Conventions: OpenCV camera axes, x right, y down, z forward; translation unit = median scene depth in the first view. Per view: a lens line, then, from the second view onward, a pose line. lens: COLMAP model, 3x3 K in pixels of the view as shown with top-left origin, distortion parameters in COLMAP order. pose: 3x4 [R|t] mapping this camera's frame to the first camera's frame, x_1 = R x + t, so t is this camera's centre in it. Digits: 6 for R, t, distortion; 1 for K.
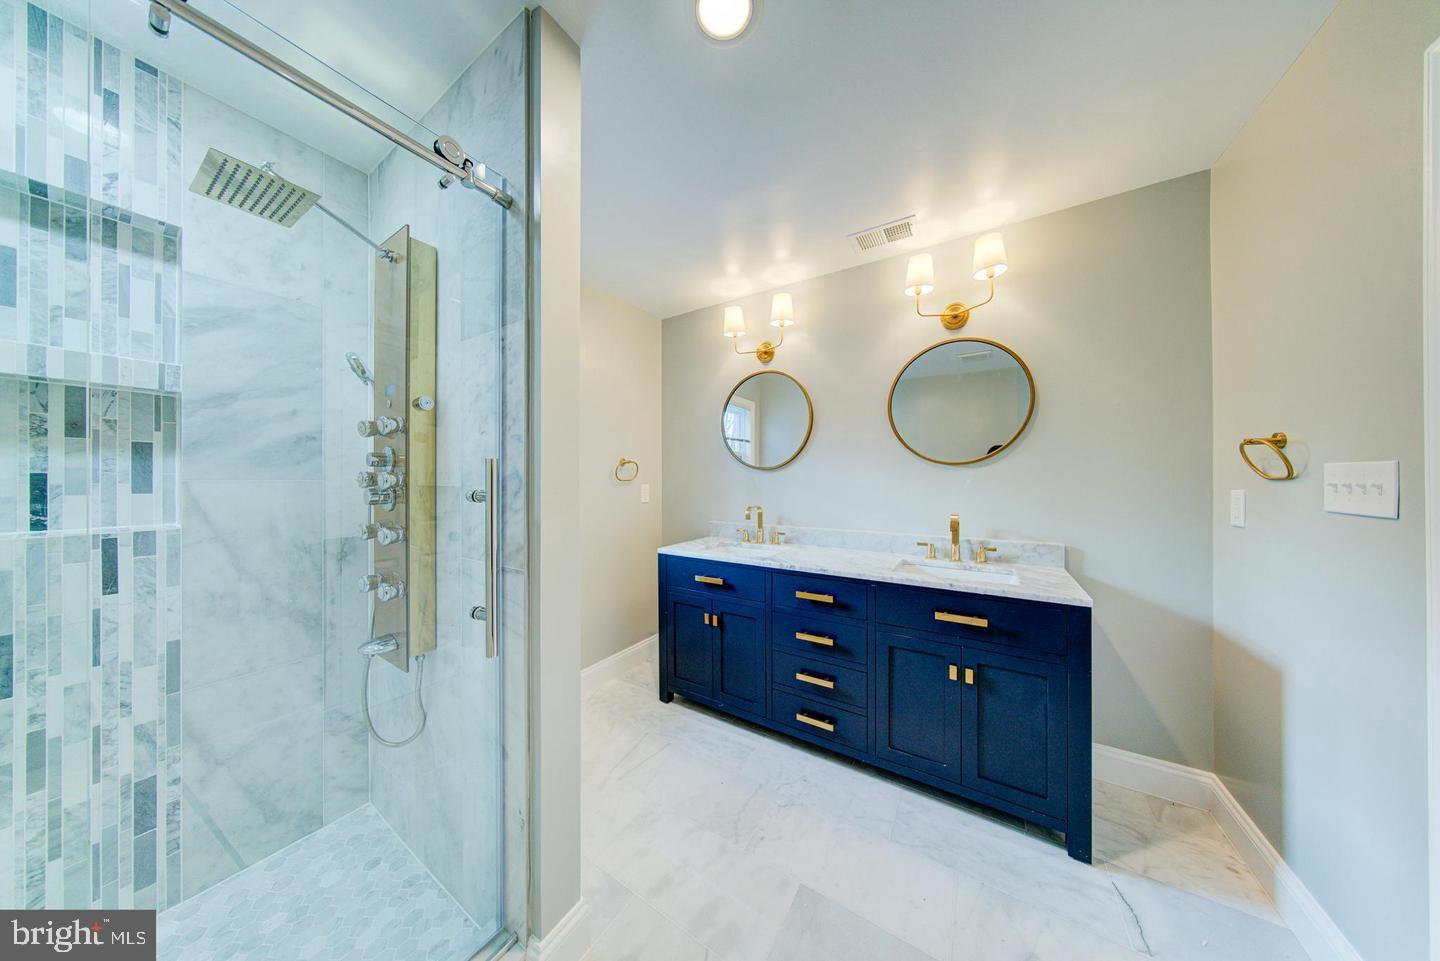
lens RADIAL K [[402.7, 0, 716.7], [0, 402.7, 475.8], [0, 0, 1]] dist [0.000034, 0.000041]
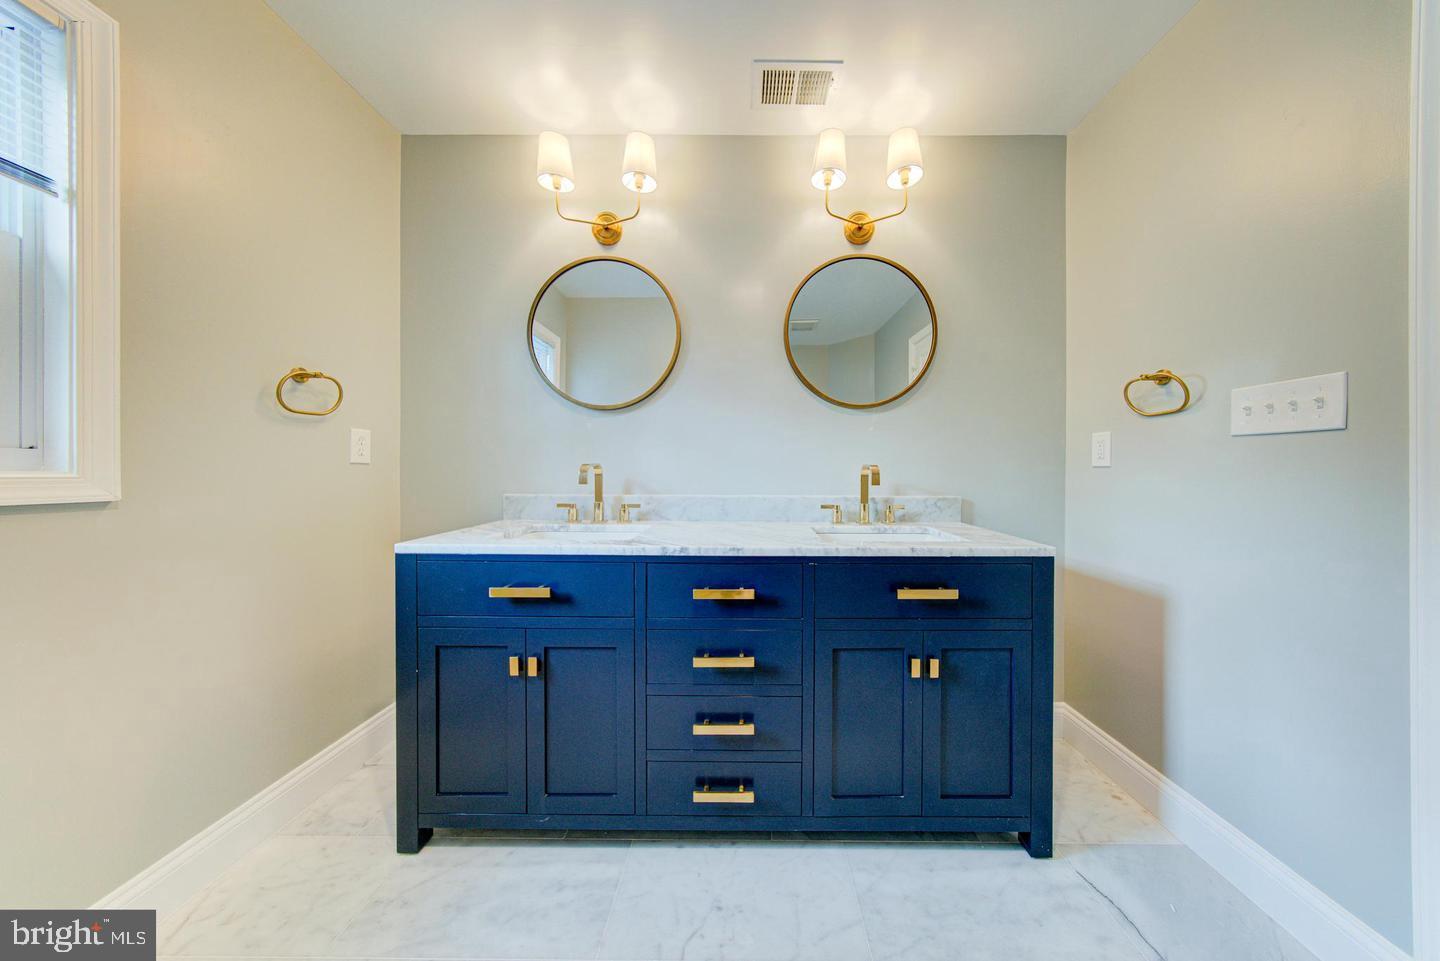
lens RADIAL K [[402.7, 0, 716.7], [0, 402.7, 475.8], [0, 0, 1]] dist [0.000034, 0.000041]
pose [[0.849769, 0.005417, 0.527127, -0.085651], [-0.009083, 0.999949, 0.004366, 0.108636], [-0.527076, -0.008498, 0.849776, 0.448115]]
